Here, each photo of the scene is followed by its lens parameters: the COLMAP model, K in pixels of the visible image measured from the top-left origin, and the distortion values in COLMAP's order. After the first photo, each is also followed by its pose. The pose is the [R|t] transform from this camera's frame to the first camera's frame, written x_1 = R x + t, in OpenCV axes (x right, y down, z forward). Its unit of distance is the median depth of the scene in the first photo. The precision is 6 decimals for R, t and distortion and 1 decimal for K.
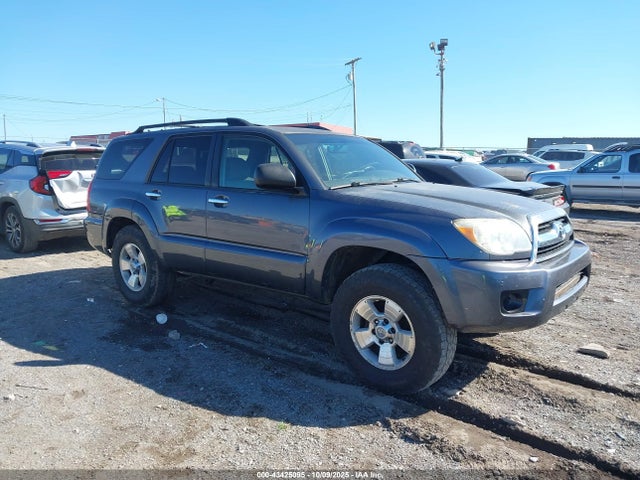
lens RADIAL K [[500.5, 0, 320.0], [0, 500.5, 240.0], [0, 0, 1]] dist [0.040402, -0.044233]
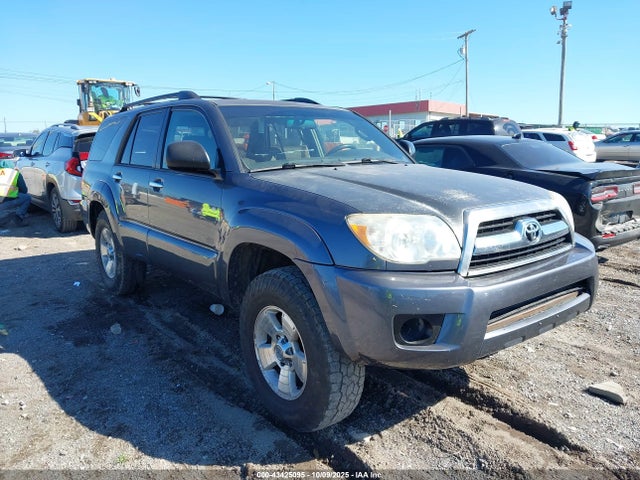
lens RADIAL K [[500.5, 0, 320.0], [0, 500.5, 240.0], [0, 0, 1]] dist [0.040402, -0.044233]
pose [[0.975122, 0.033078, -0.219185, 0.322024], [-0.025079, 0.998918, 0.039177, -0.025109], [0.220244, -0.032705, 0.974896, 0.214965]]
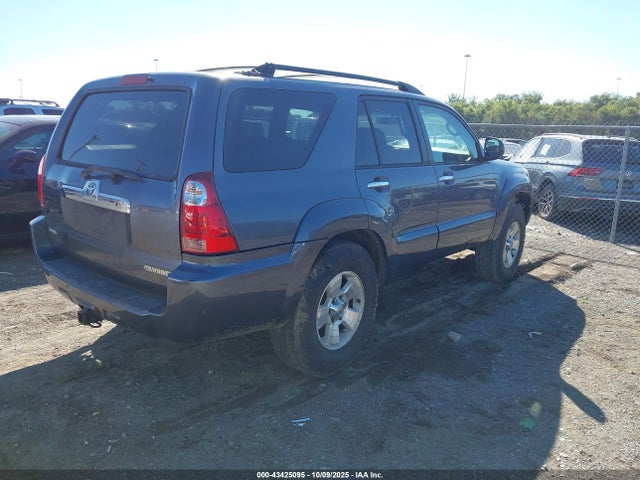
lens RADIAL K [[500.5, 0, 320.0], [0, 500.5, 240.0], [0, 0, 1]] dist [0.040402, -0.044233]
pose [[0.024703, -0.222335, 0.974657, -1.297708], [0.127289, 0.967719, 0.217526, -0.226716], [-0.991558, 0.118689, 0.052206, 1.367774]]
